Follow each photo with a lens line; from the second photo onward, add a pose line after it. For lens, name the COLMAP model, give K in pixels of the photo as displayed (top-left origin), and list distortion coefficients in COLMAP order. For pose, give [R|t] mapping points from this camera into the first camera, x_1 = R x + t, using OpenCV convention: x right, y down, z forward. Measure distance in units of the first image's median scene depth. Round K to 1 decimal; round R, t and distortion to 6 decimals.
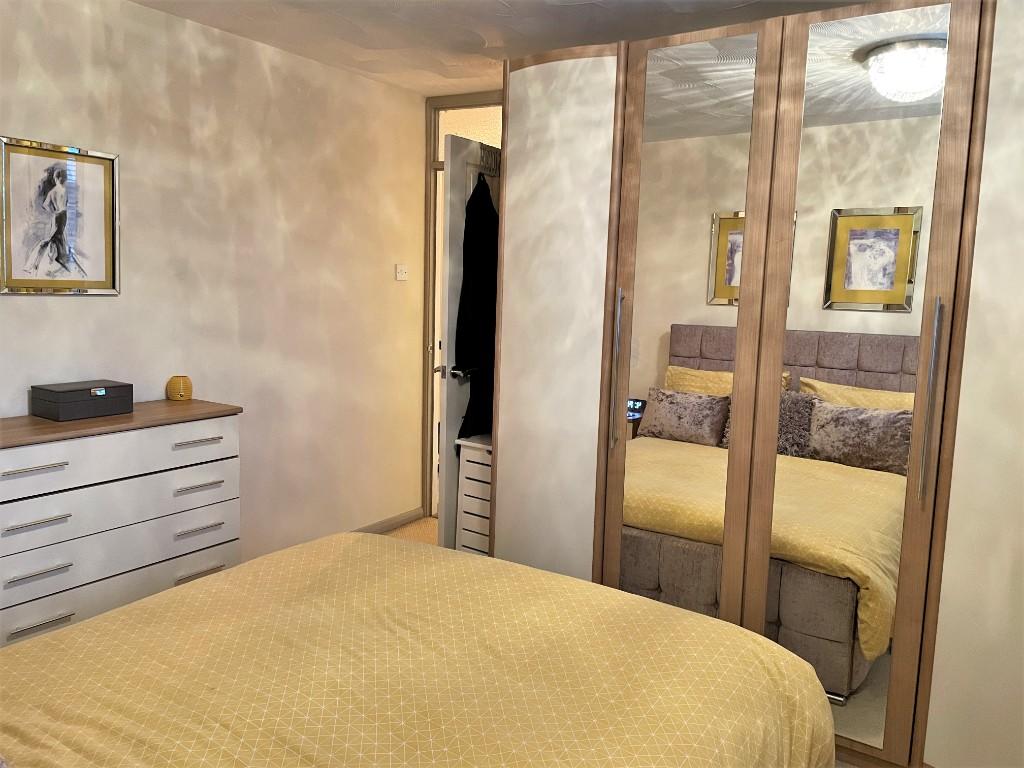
lens RADIAL K [[774.1, 0, 510.6], [0, 774.1, 378.7], [0, 0, 1]] dist [0.106485, -0.126527]
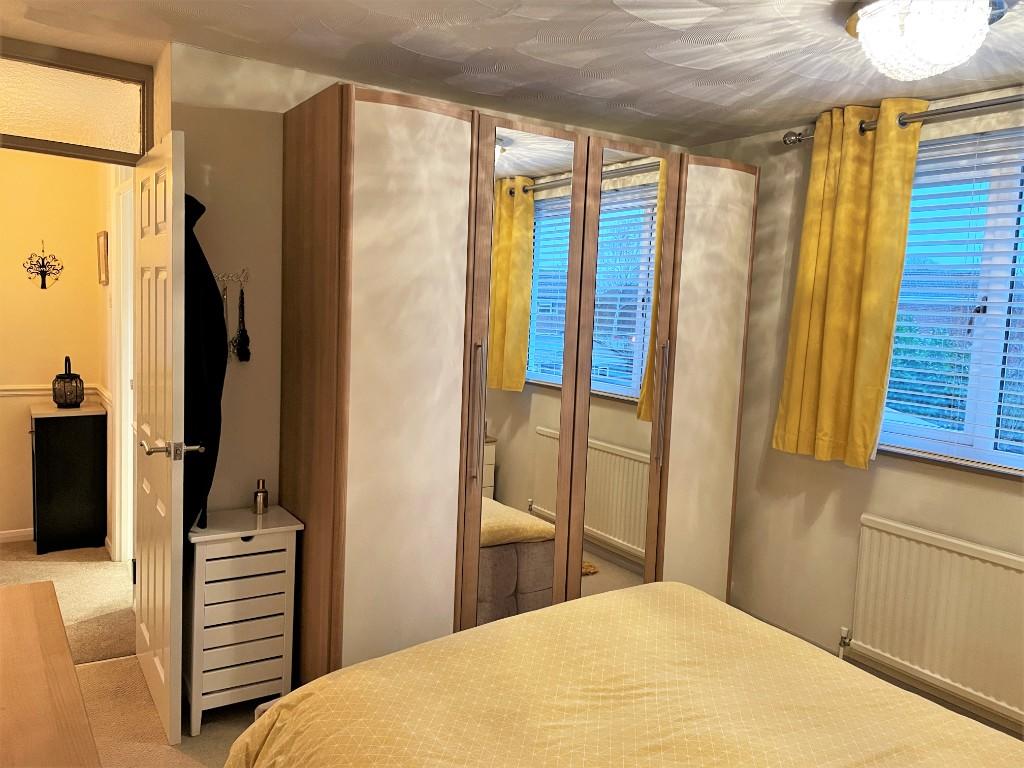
lens RADIAL K [[774.1, 0, 510.6], [0, 774.1, 378.7], [0, 0, 1]] dist [0.106485, -0.126527]
pose [[0.369902, -0.110848, 0.922434, -0.842618], [0.082504, 0.992854, 0.086225, -0.149916], [-0.925400, 0.044210, 0.376404, 0.554510]]
